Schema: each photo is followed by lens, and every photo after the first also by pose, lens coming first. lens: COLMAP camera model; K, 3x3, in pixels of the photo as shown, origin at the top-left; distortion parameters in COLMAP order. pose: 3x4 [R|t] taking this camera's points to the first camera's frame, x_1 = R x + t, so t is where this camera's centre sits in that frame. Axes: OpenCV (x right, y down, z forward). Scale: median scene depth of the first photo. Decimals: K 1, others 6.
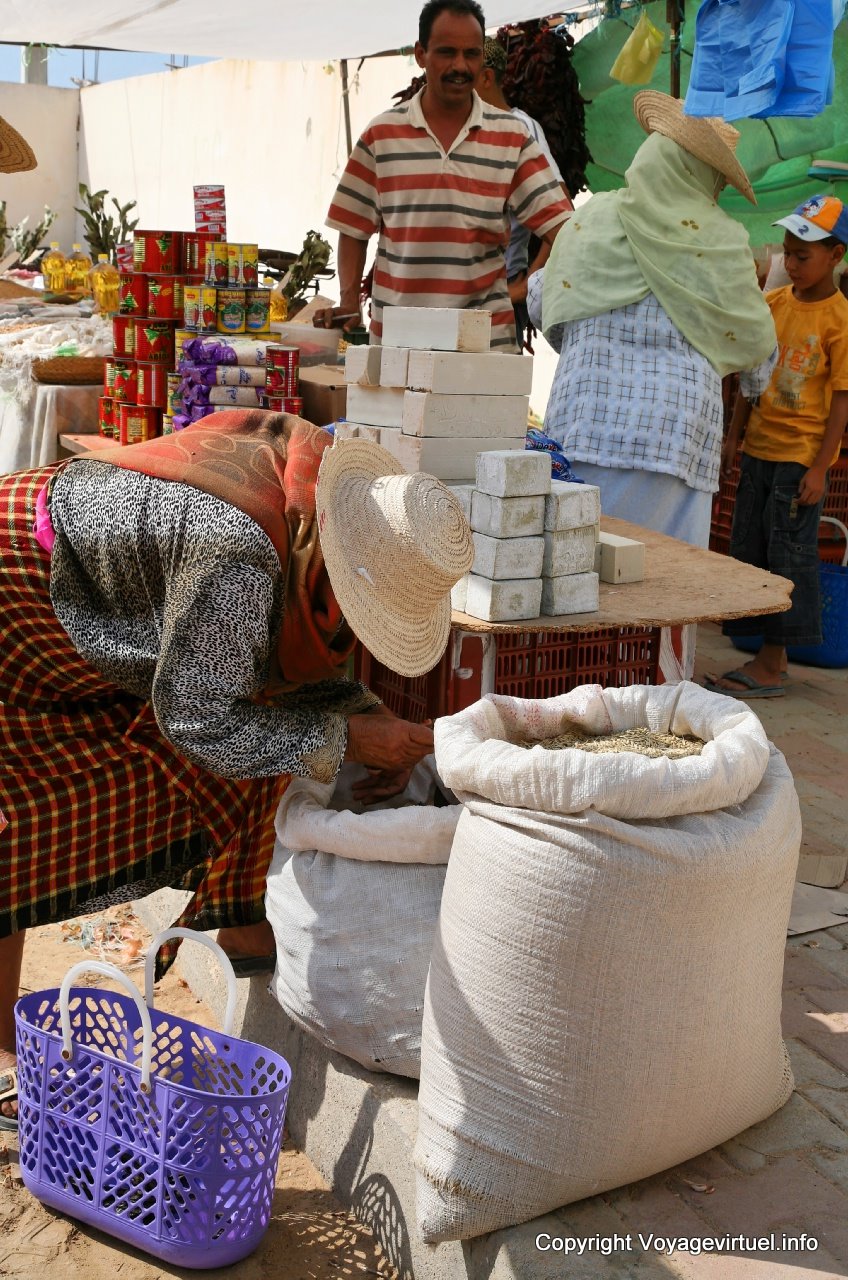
lens RADIAL K [[1775.6, 0, 424.0], [0, 1775.6, 640.0], [0, 0, 1]] dist [0.003947, 0.029604]
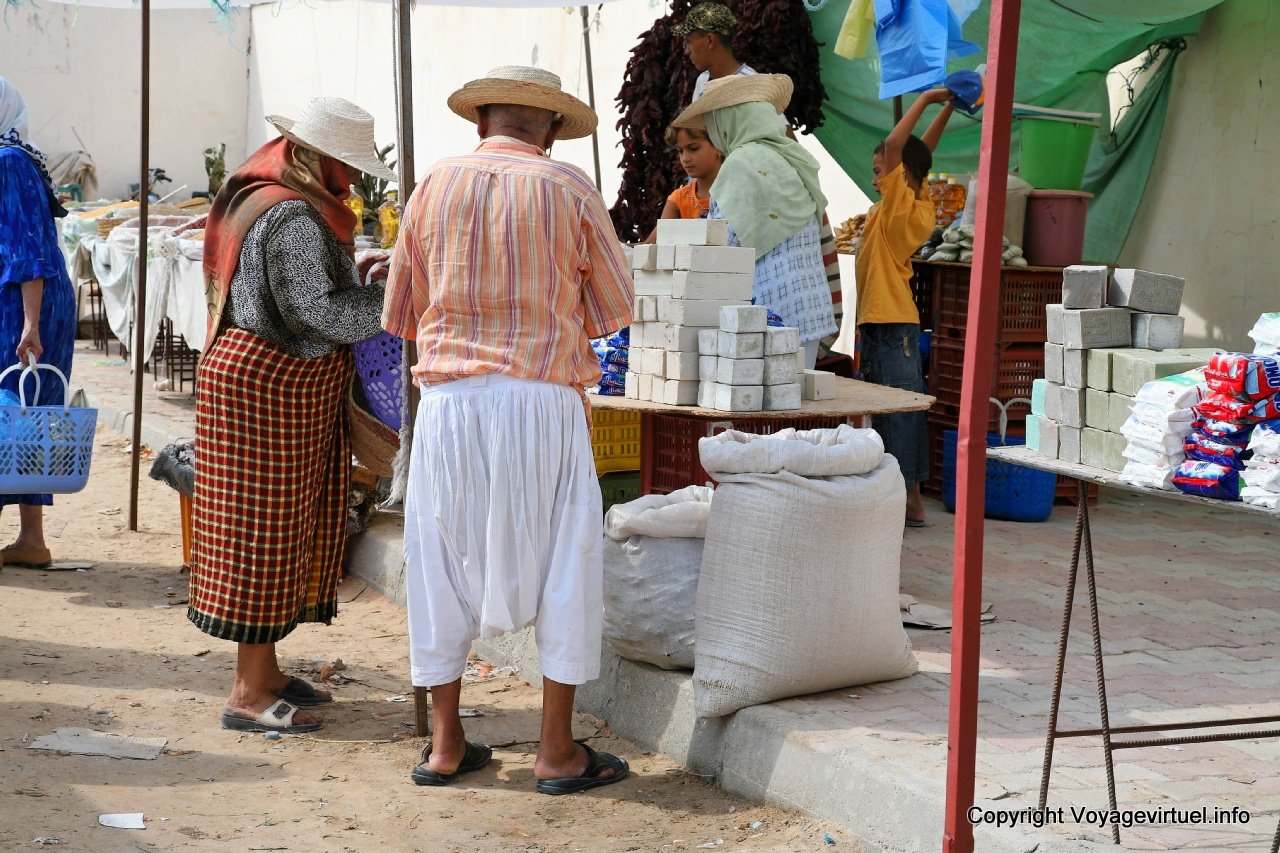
lens RADIAL K [[2638.5, 0, 640.0], [0, 2638.5, 426.5], [0, 0, 1]] dist [0.003284, -0.045592]
pose [[0.999761, -0.021078, -0.005833, -0.029977], [0.020185, 0.991974, -0.124824, 0.291538], [0.008417, 0.124676, 0.992162, -1.319807]]
